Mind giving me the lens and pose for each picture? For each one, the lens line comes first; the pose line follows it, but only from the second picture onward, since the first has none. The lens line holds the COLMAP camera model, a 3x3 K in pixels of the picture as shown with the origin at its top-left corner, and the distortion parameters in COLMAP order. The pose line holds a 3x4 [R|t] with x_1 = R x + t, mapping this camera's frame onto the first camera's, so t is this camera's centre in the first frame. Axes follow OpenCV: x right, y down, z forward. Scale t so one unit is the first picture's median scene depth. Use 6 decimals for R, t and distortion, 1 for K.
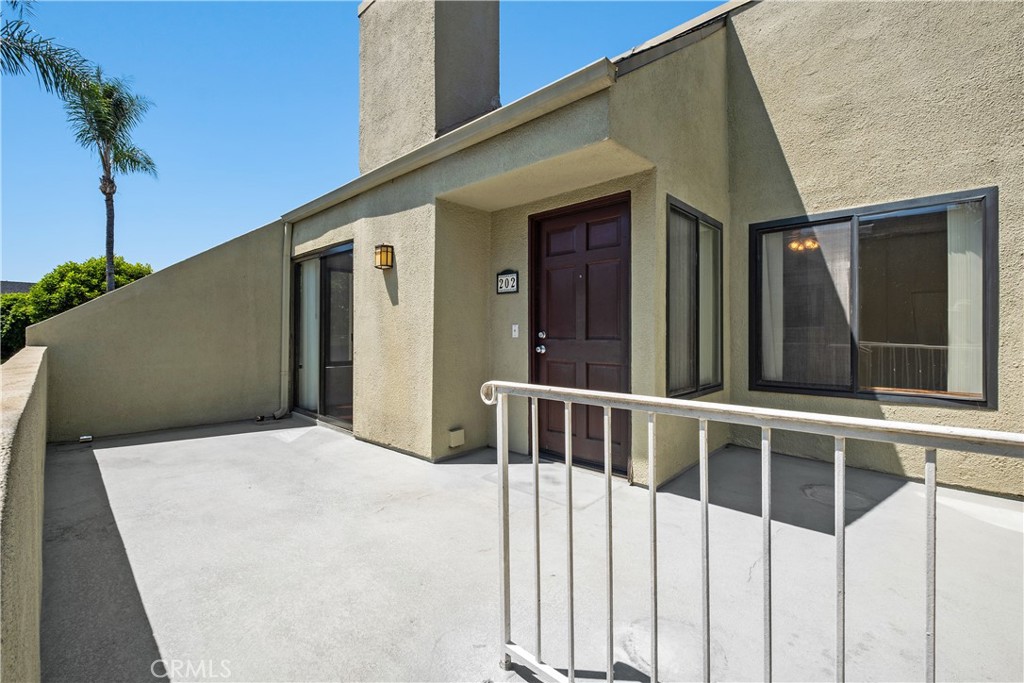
lens RADIAL K [[442.7, 0, 515.4], [0, 442.7, 336.3], [0, 0, 1]] dist [0.000735, -0.005475]
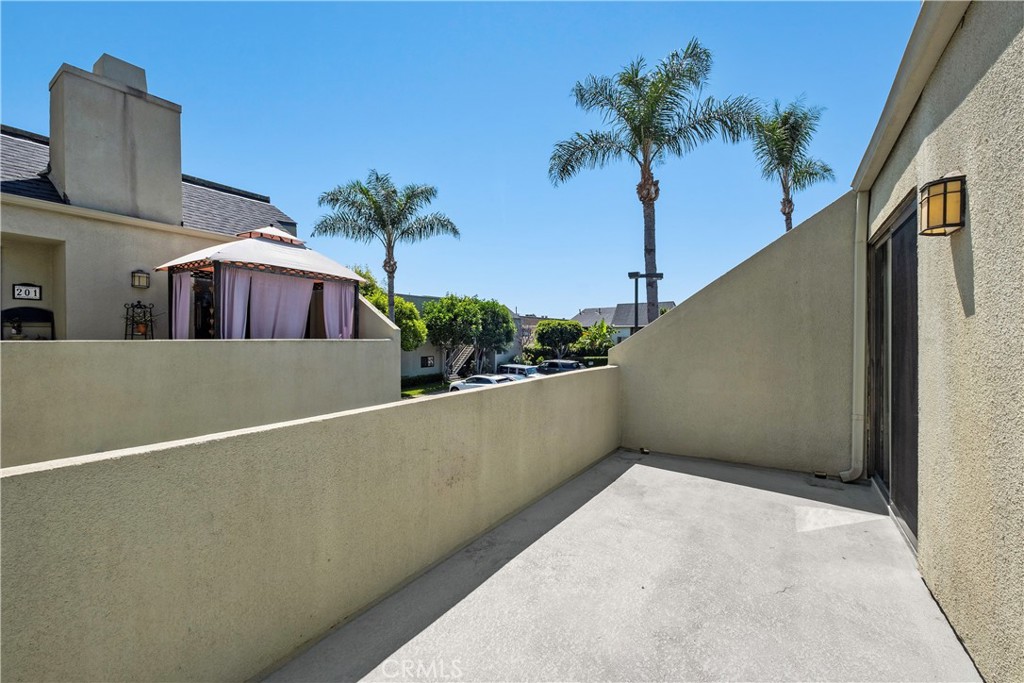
lens RADIAL K [[441.6, 0, 507.8], [0, 441.6, 338.6], [0, 0, 1]] dist [0.002411, -0.007924]
pose [[0.184962, -0.004680, -0.982735, 0.048945], [0.000884, 0.999989, -0.004595, -0.043787], [0.982745, -0.000019, 0.184964, 0.461829]]
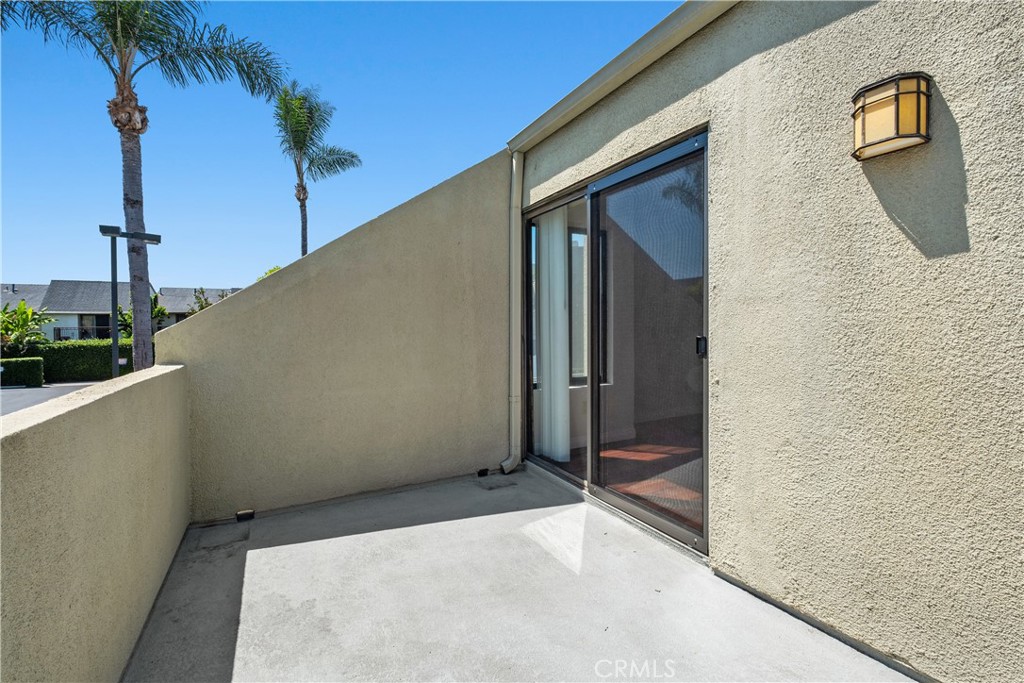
lens RADIAL K [[436.8, 0, 509.5], [0, 436.8, 337.3], [0, 0, 1]] dist [0.002692, -0.007649]
pose [[0.949570, -0.005550, -0.313506, -0.441976], [0.011805, 0.999767, 0.018059, -0.018246], [0.313332, -0.020849, 0.949415, 0.552017]]
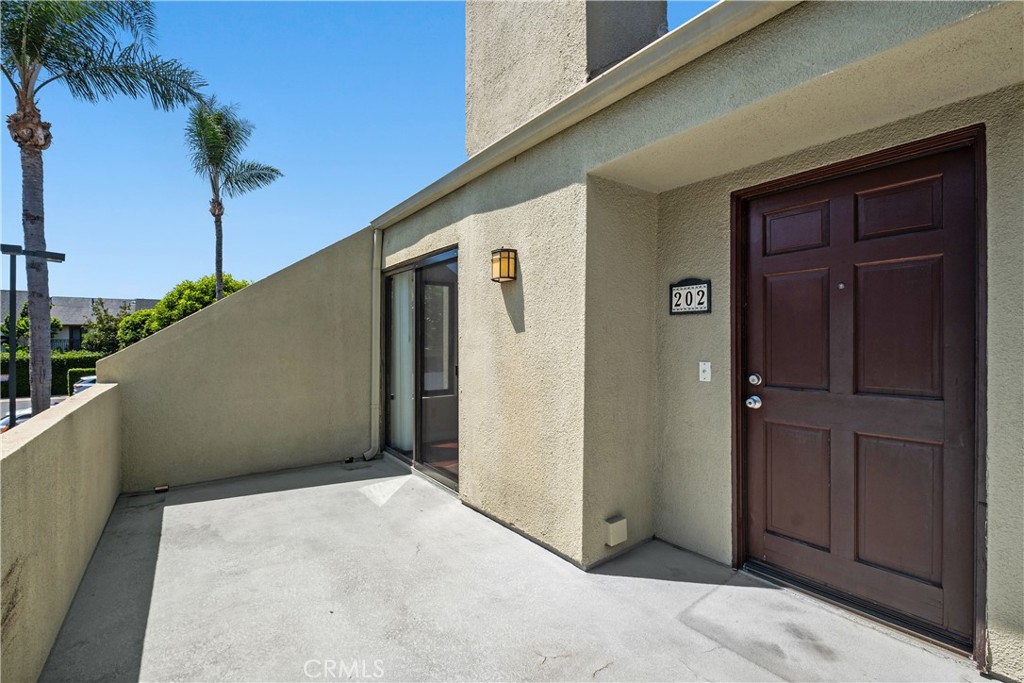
lens RADIAL K [[443.8, 0, 511.2], [0, 443.8, 344.2], [0, 0, 1]] dist [0.002868, -0.007191]
pose [[0.984227, -0.004204, -0.176861, -0.147309], [0.004877, 0.999982, 0.003370, -0.049906], [0.176844, -0.004180, 0.984230, 0.270466]]
